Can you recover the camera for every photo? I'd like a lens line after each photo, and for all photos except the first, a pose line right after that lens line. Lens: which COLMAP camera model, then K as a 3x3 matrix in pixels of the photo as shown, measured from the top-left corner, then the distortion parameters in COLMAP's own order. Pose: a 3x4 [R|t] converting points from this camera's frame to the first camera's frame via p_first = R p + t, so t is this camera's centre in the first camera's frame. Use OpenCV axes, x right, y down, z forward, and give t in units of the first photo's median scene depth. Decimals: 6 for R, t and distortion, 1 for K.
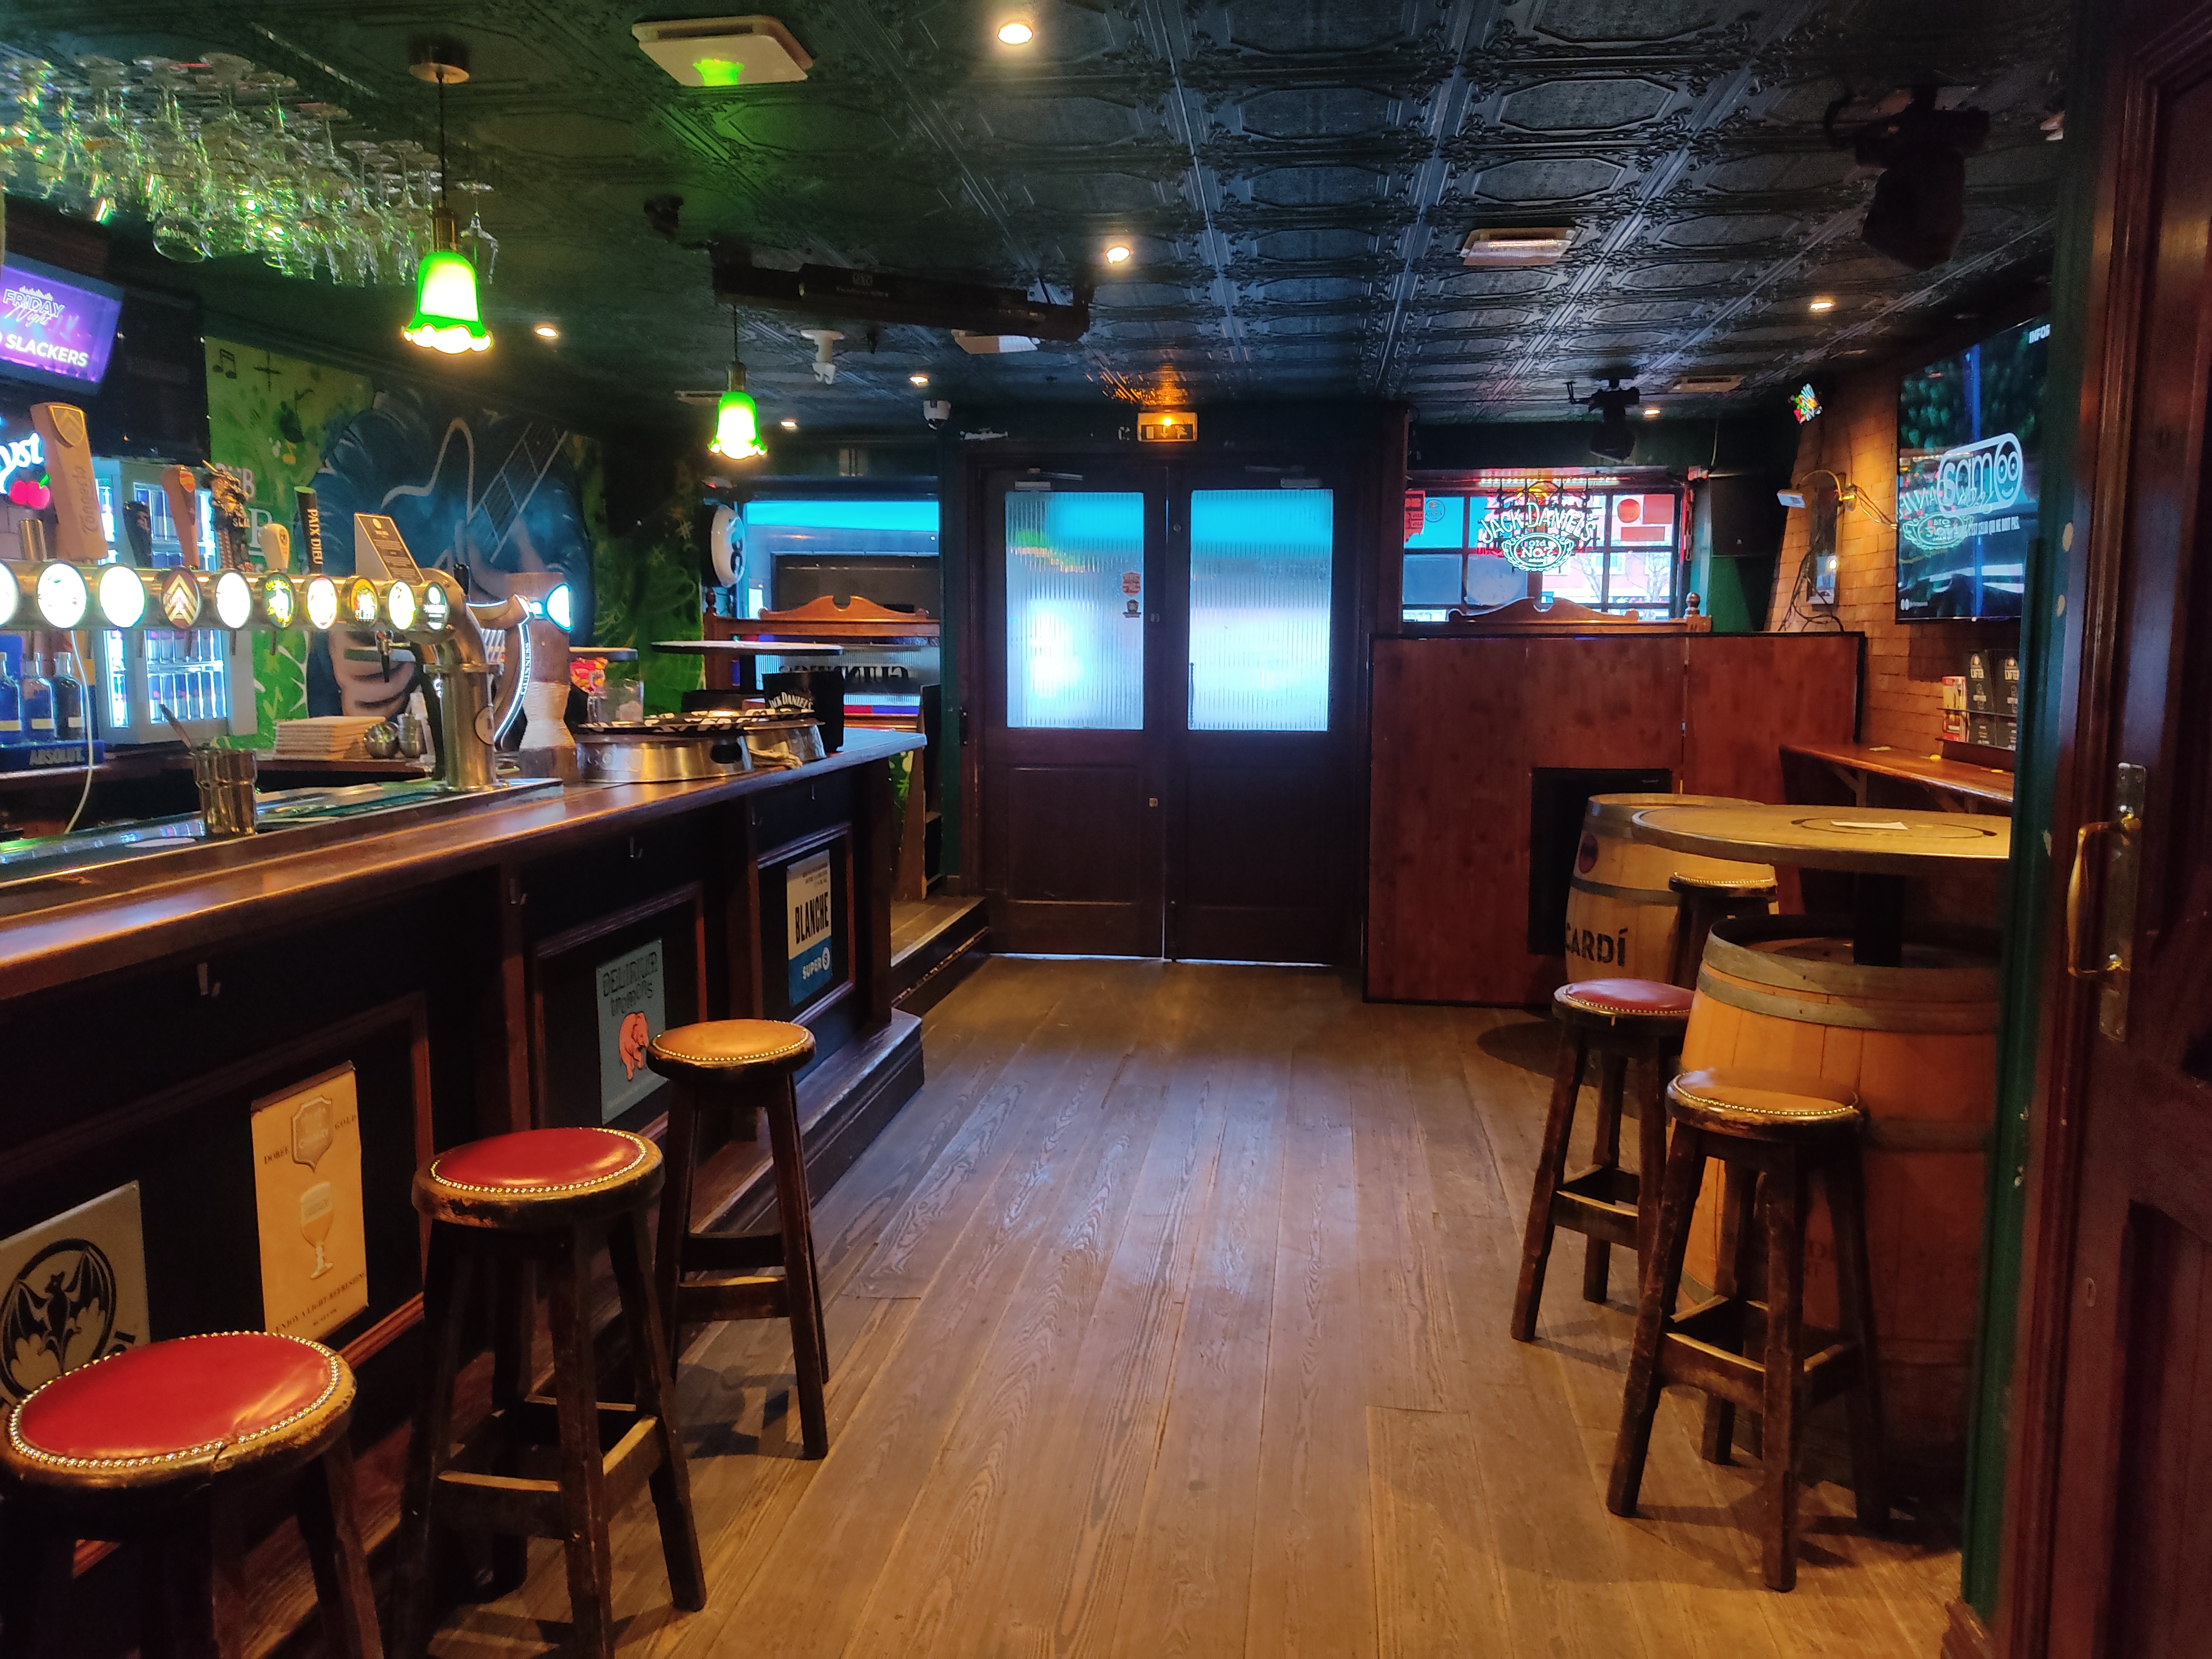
lens RADIAL K [[1641.4, 0, 1106.0], [0, 1641.4, 829.5], [0, 0, 1]] dist [0.062982, -0.123530]
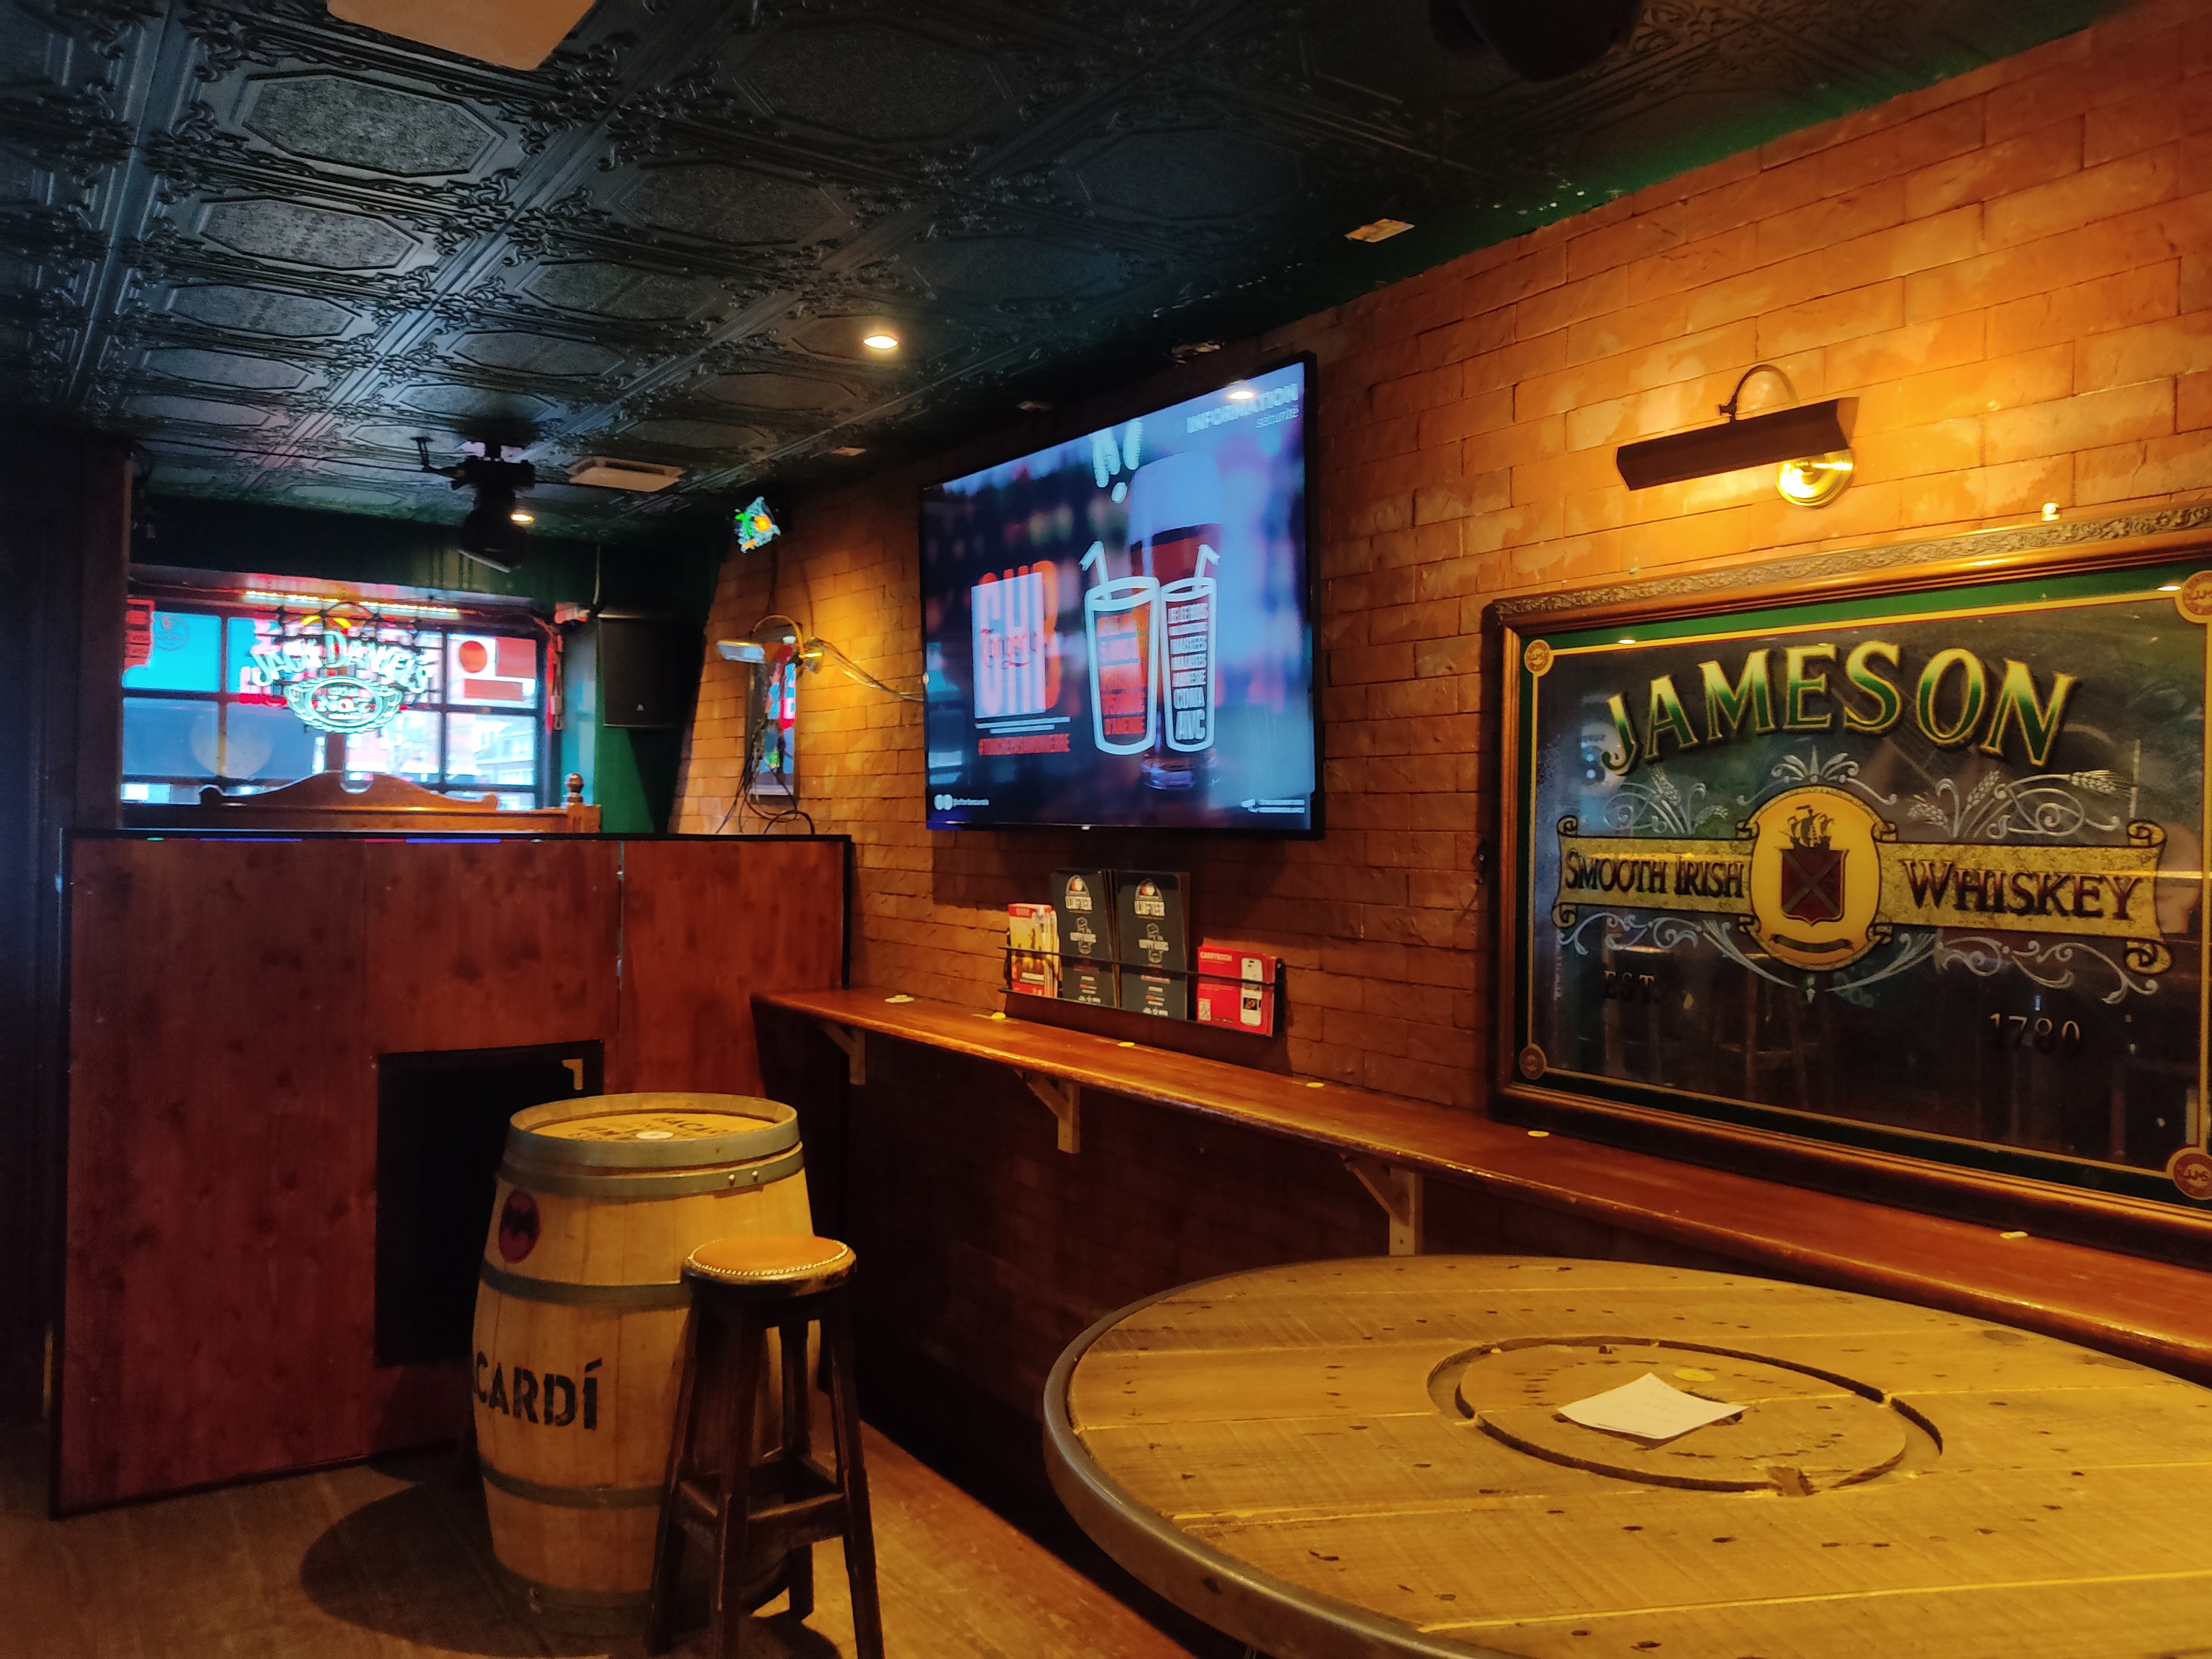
lens RADIAL K [[1641.4, 0, 1106.0], [0, 1641.4, 829.5], [0, 0, 1]] dist [0.062982, -0.123530]
pose [[0.745359, 0.011927, 0.666557, 0.056303], [0.060241, 0.994545, -0.085158, -0.052992], [-0.663937, 0.103627, 0.740574, 0.383837]]
